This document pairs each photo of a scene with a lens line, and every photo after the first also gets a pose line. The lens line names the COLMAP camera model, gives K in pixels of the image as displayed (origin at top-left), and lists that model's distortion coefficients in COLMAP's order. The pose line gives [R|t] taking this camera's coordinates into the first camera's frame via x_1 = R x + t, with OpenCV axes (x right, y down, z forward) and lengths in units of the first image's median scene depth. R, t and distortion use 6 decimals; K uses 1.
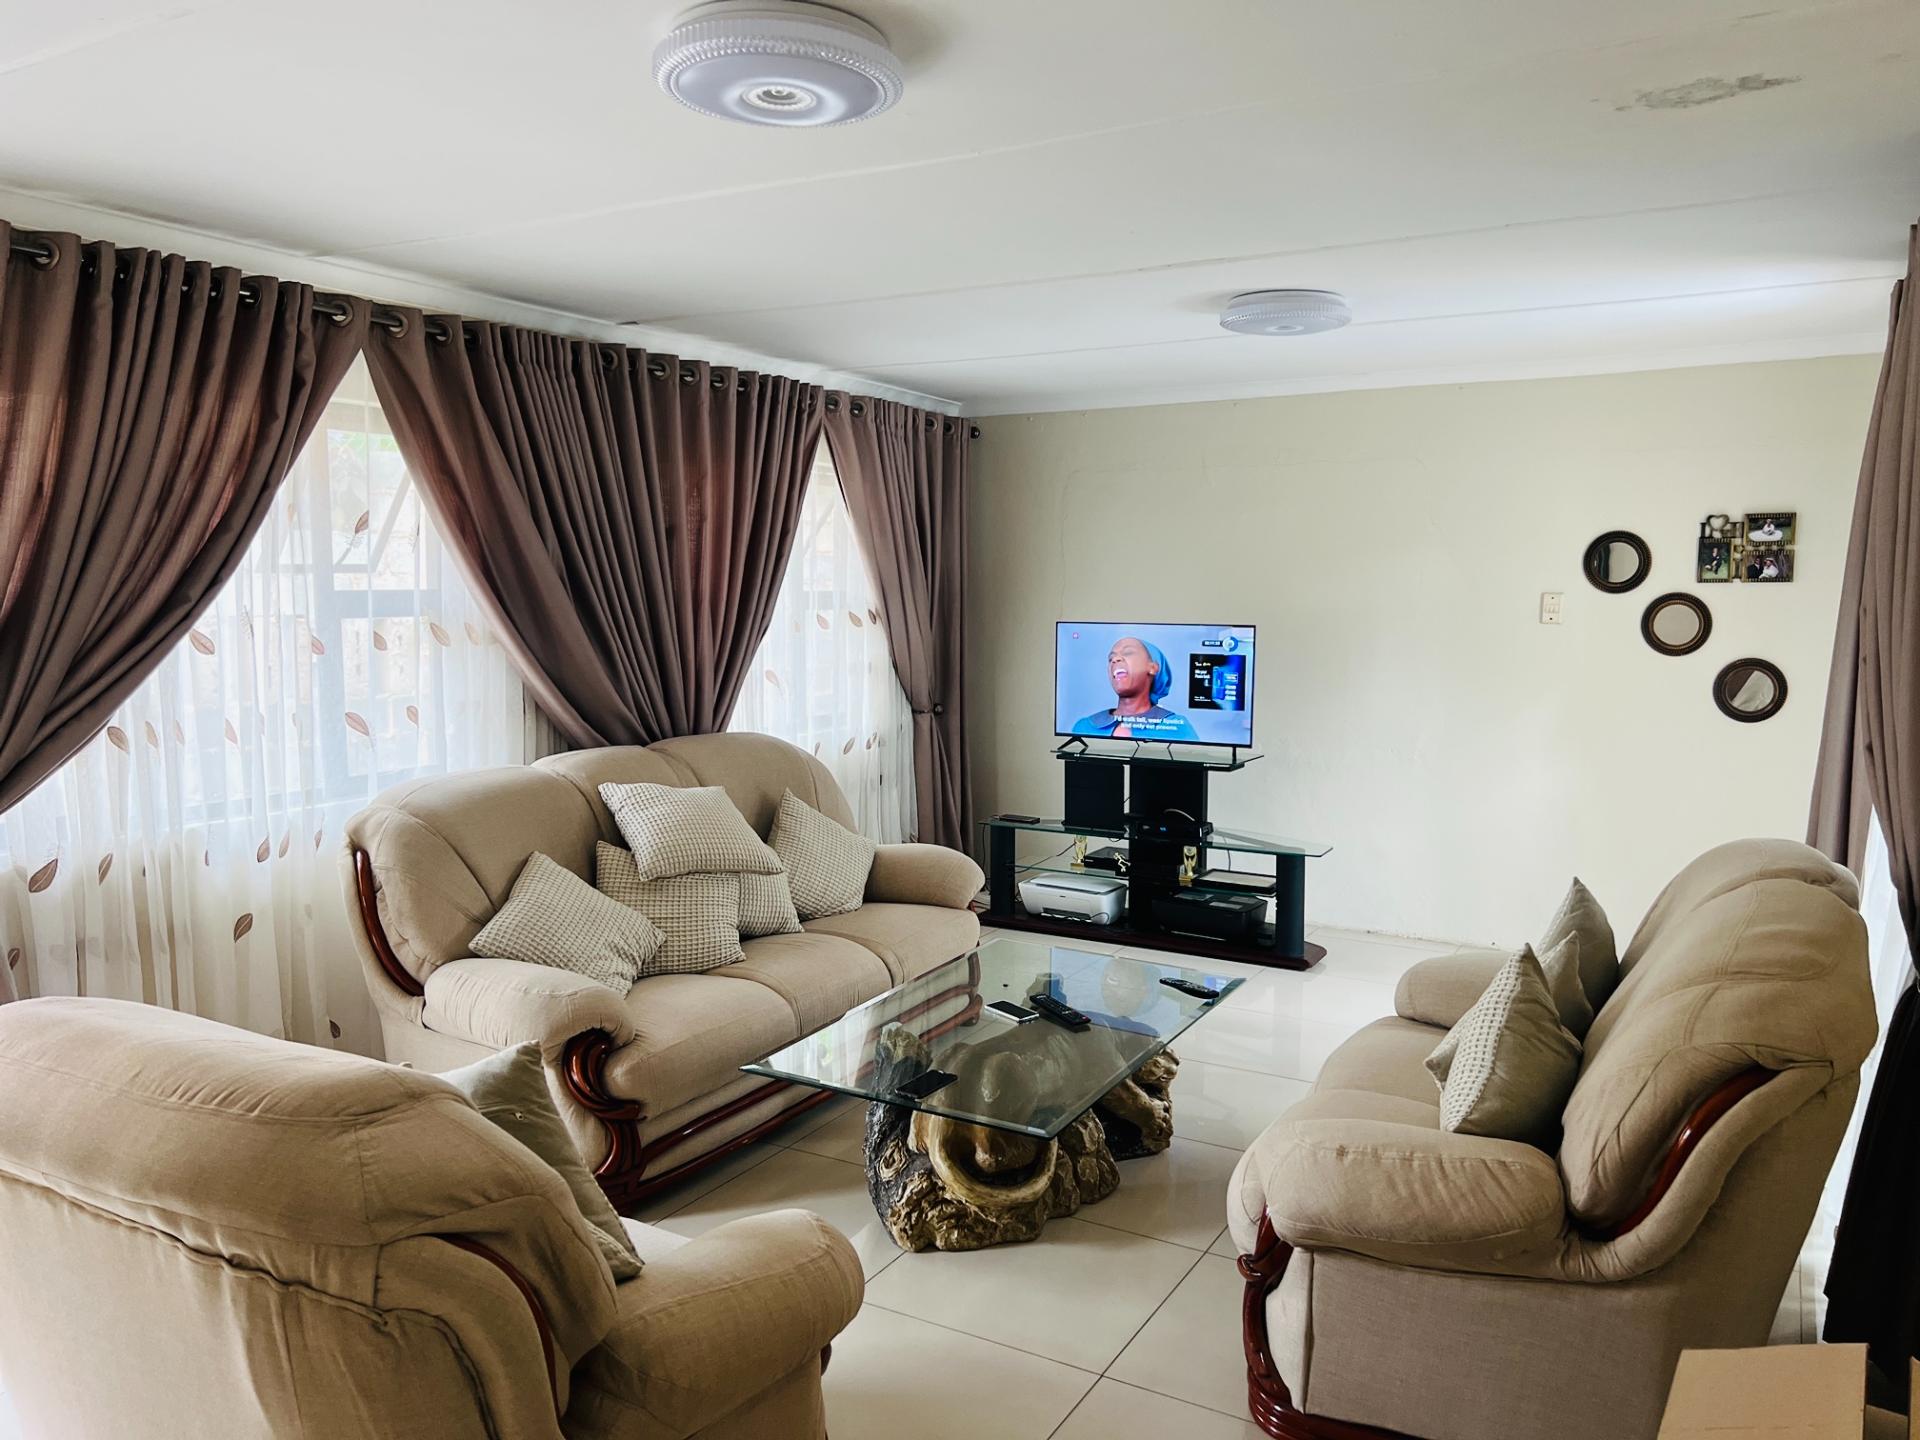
lens RADIAL K [[1440.5, 0, 962.8], [0, 1440.5, 739.2], [0, 0, 1]] dist [0.059641, -0.070449]
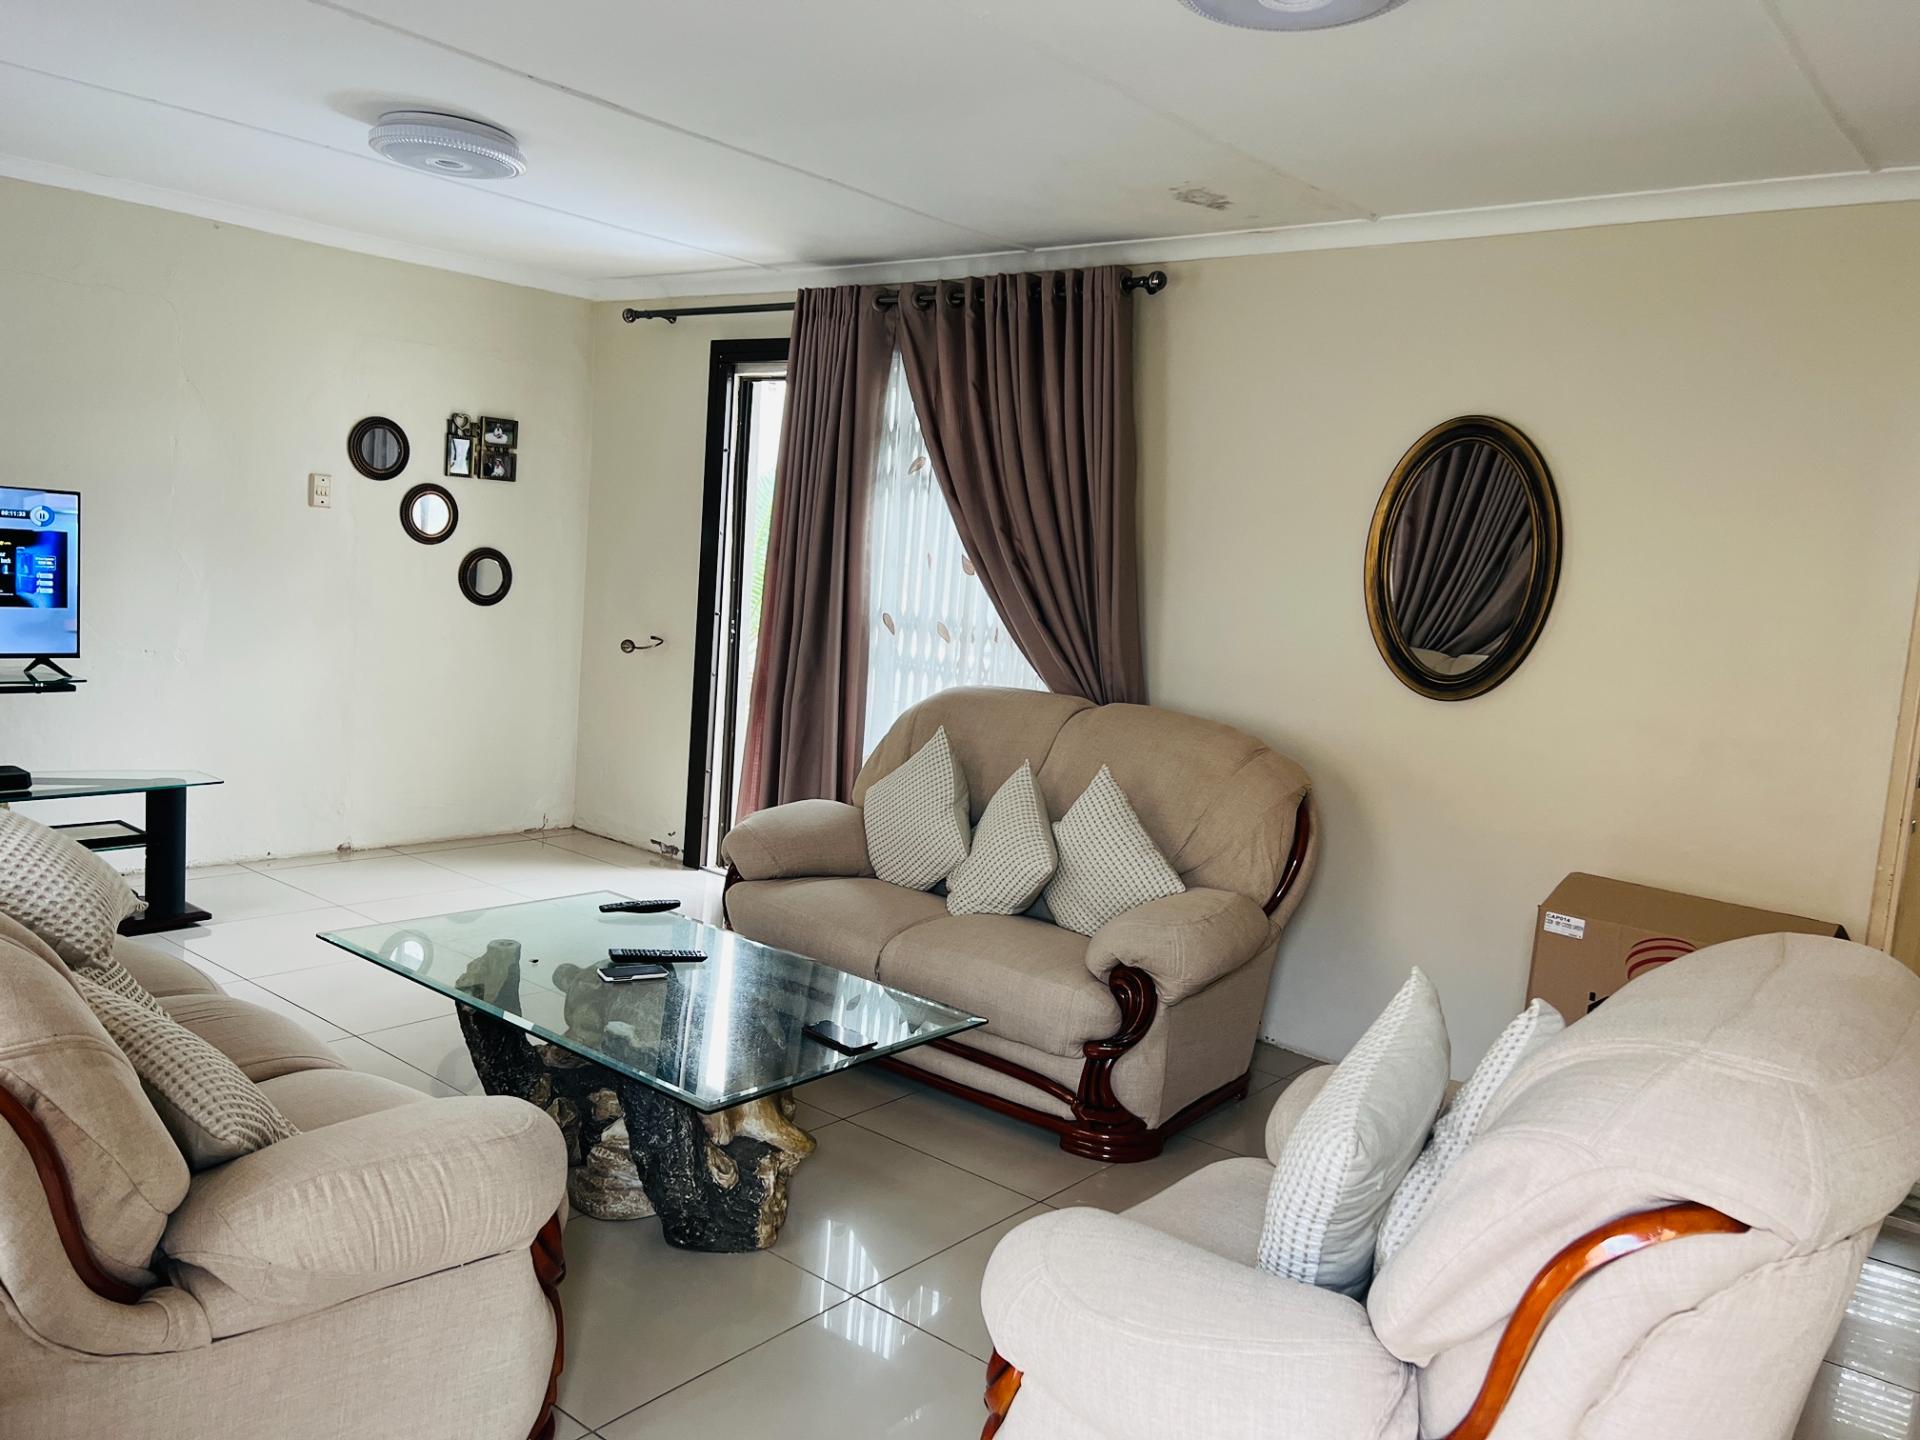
lens RADIAL K [[1440.5, 0, 975.1], [0, 1440.5, 721.0], [0, 0, 1]] dist [0.059641, -0.070449]
pose [[0.138100, -0.107280, 0.984591, -0.608648], [0.033860, 0.994047, 0.103561, -0.029830], [-0.989839, 0.019036, 0.140911, 0.548859]]
